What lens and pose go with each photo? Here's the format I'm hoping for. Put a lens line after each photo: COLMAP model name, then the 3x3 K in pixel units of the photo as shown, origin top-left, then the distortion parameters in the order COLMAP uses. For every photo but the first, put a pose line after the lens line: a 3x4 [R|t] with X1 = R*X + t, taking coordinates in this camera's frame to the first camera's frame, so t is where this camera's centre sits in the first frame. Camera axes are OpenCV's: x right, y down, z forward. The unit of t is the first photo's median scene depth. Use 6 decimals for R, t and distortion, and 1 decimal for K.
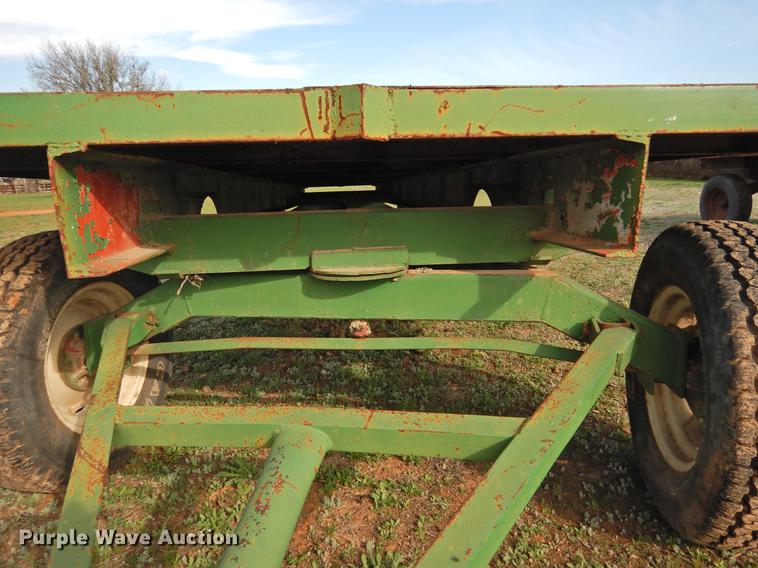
lens RADIAL K [[541.0, 0, 379.6], [0, 541.0, 281.3], [0, 0, 1]] dist [0.019073, -0.015193]
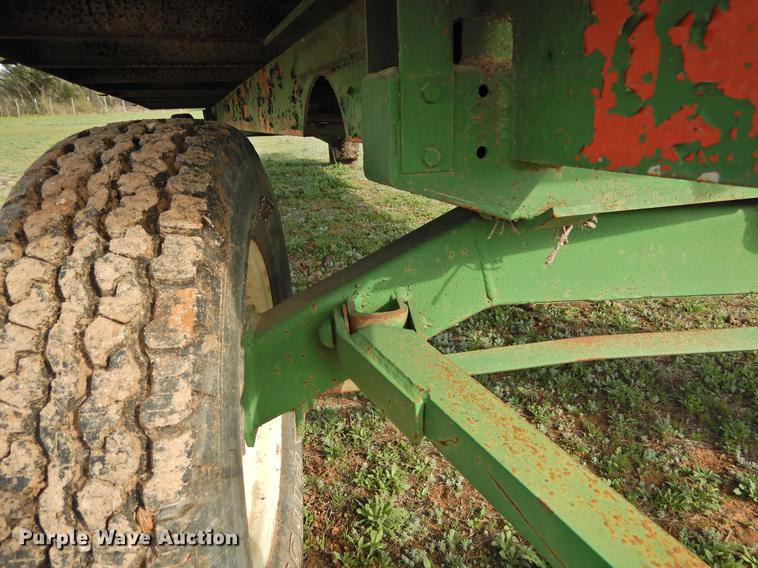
lens RADIAL K [[541.0, 0, 379.3], [0, 541.0, 282.0], [0, 0, 1]] dist [0.019073, -0.015193]
pose [[0.970860, -0.068068, 0.229778, -0.616480], [0.039590, 0.991195, 0.126351, -0.020688], [-0.236356, -0.113572, 0.965006, 0.644082]]
